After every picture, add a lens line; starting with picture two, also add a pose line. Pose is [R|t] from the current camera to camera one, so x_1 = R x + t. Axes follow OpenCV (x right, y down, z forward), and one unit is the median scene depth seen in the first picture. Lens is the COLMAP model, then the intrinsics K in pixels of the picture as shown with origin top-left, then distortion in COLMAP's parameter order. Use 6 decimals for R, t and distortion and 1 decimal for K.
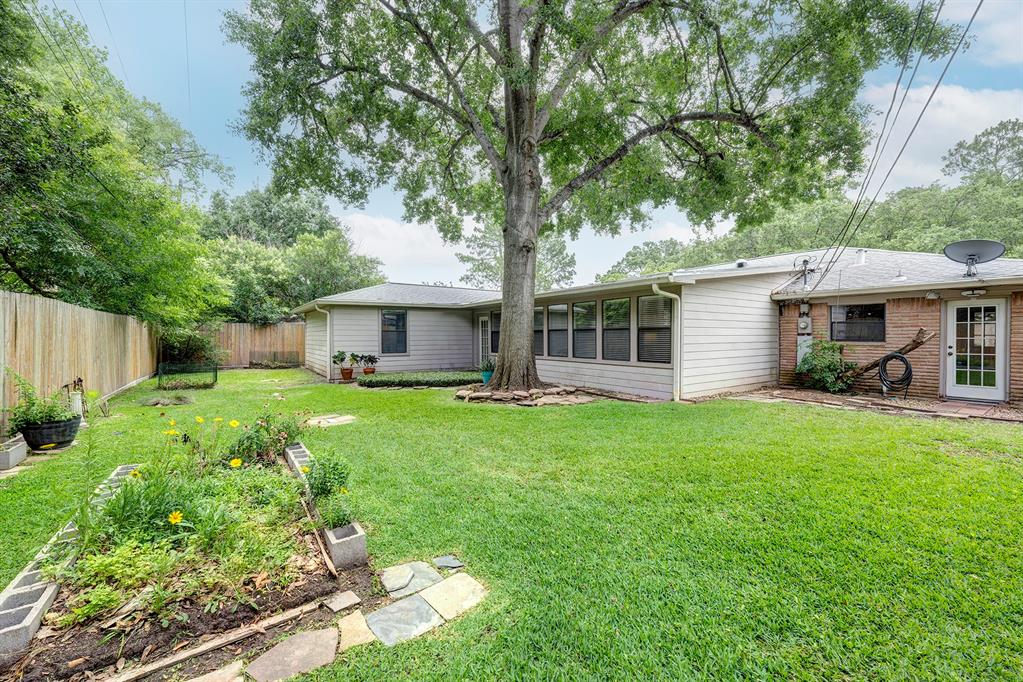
lens RADIAL K [[398.8, 0, 511.5], [0, 398.8, 341.0], [0, 0, 1]] dist [0.001409, 0.000364]
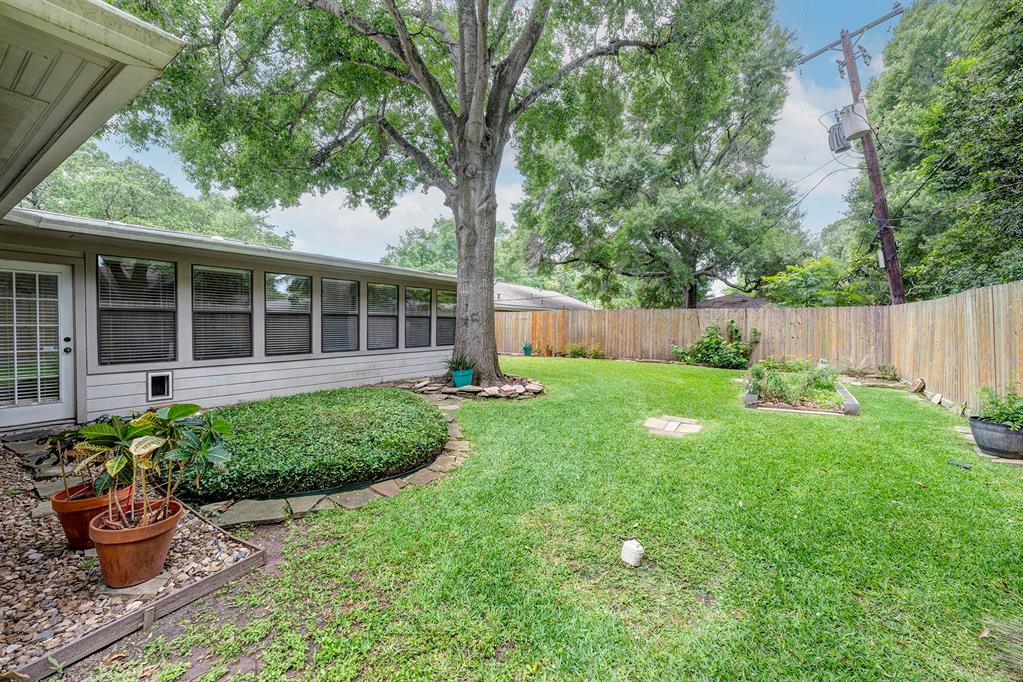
lens RADIAL K [[398.8, 0, 511.5], [0, 398.8, 341.0], [0, 0, 1]] dist [0.001409, 0.000364]
pose [[-0.372585, -0.025412, 0.927650, -0.635537], [0.006467, 0.999530, 0.029979, 0.002686], [-0.927976, 0.017169, -0.372245, 0.946804]]
